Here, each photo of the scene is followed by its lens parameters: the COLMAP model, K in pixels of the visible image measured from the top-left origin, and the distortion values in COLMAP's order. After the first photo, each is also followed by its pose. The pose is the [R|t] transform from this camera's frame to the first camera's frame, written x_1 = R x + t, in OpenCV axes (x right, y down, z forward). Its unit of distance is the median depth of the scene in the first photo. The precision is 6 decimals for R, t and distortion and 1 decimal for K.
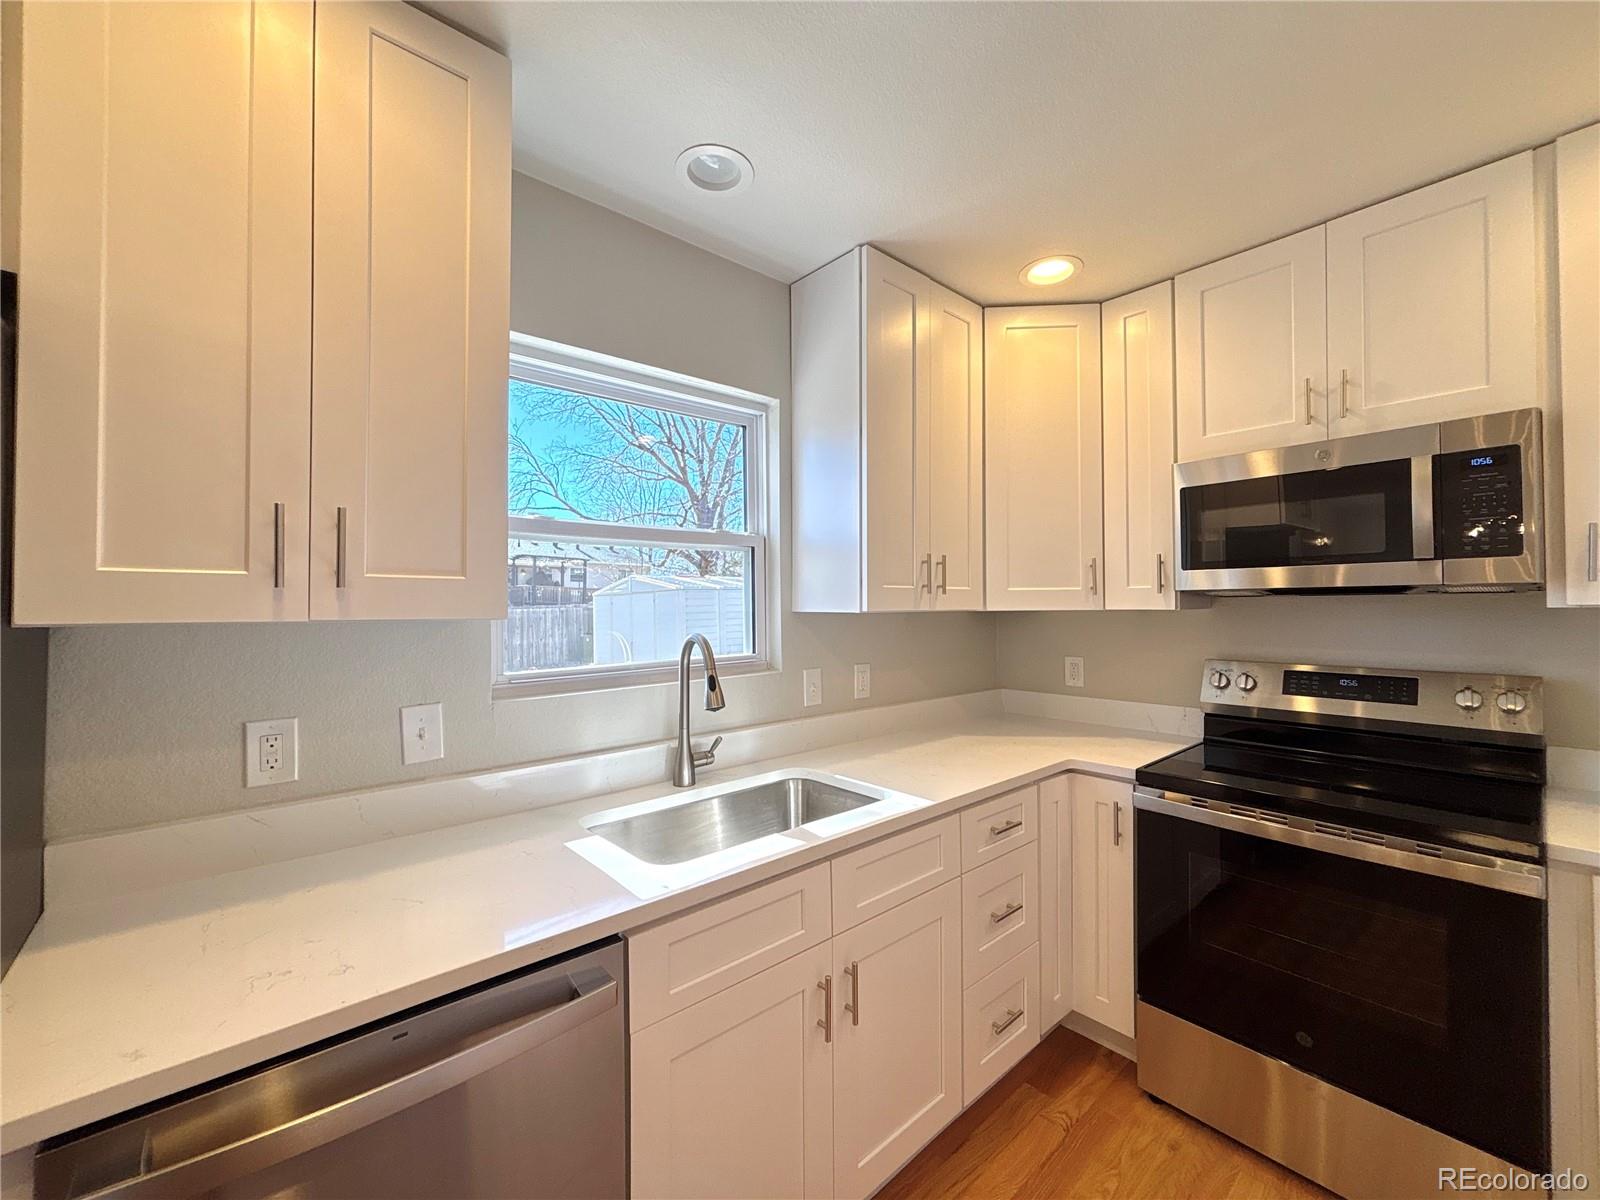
lens RADIAL K [[644.8, 0, 790.9], [0, 644.8, 598.8], [0, 0, 1]] dist [-0.002212, 0.001438]
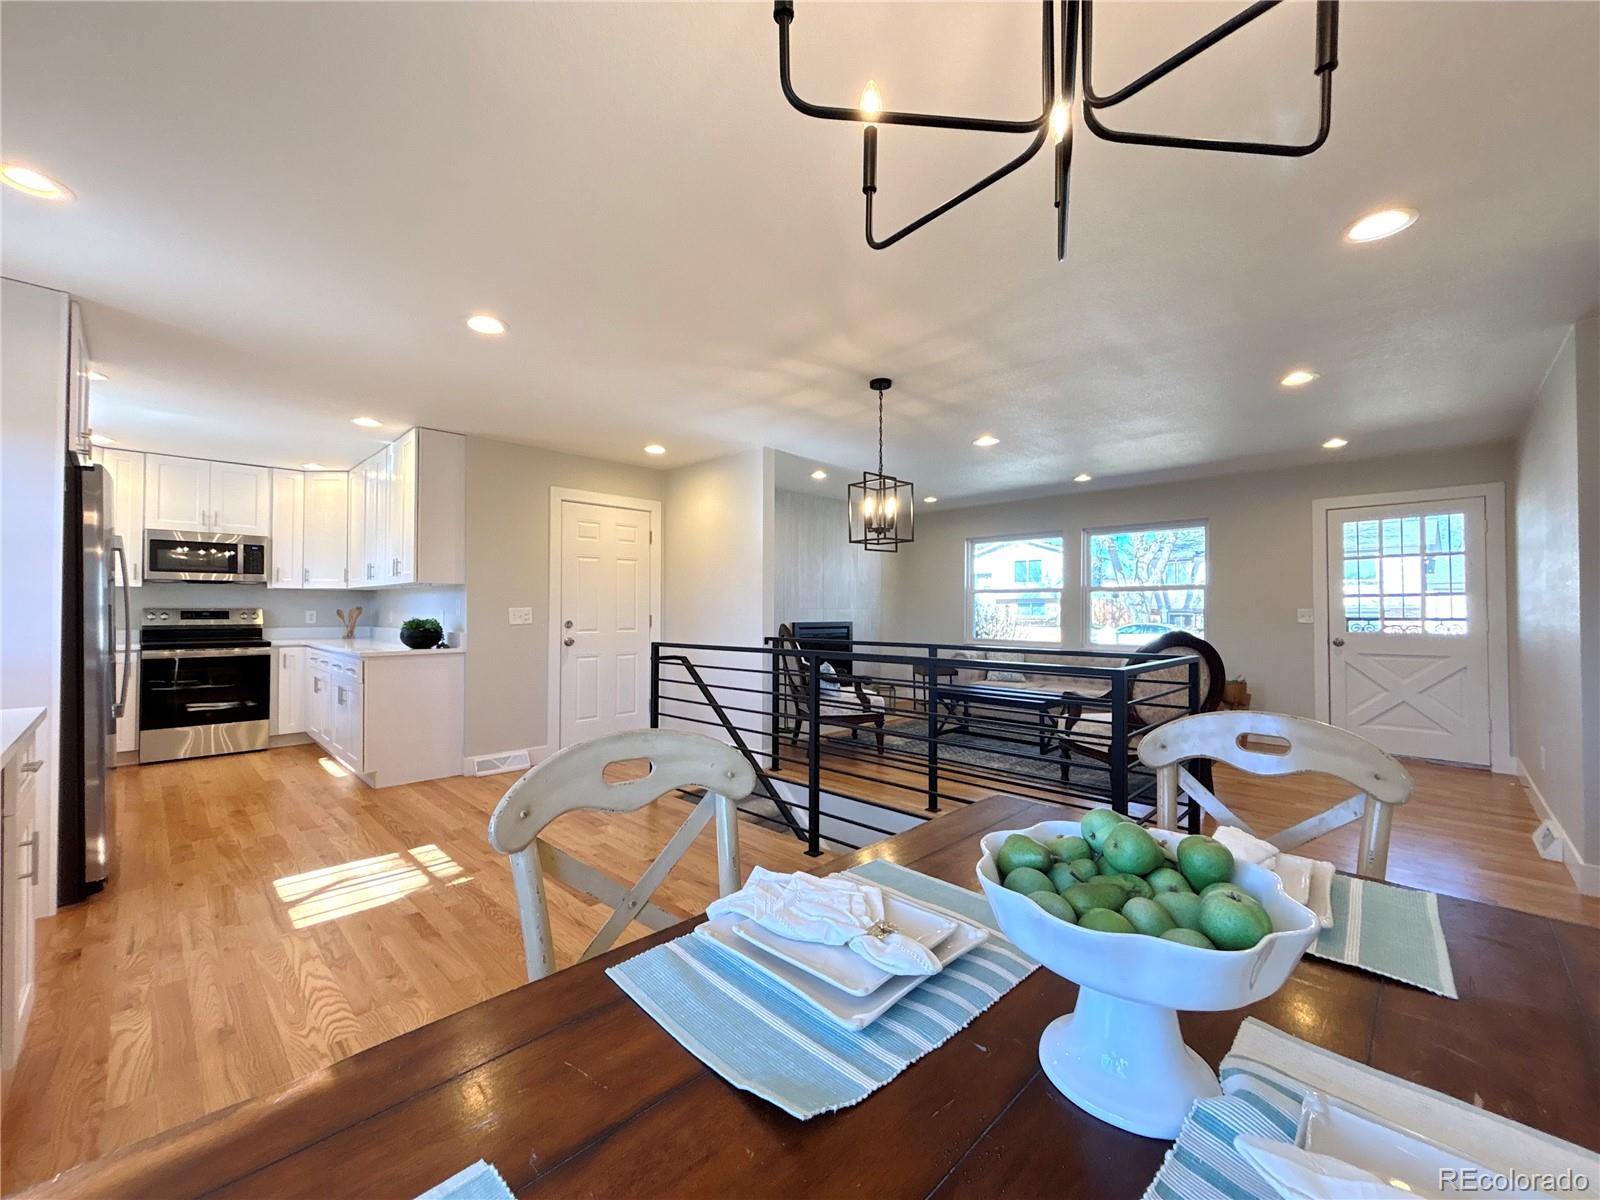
lens RADIAL K [[644.8, 0, 797.6], [0, 644.8, 601.4], [0, 0, 1]] dist [-0.002212, 0.001438]
pose [[-0.083736, 0.015896, 0.996361, -2.301575], [-0.013845, 0.999758, -0.017114, 0.089864], [-0.996392, -0.015228, -0.083495, -1.444672]]
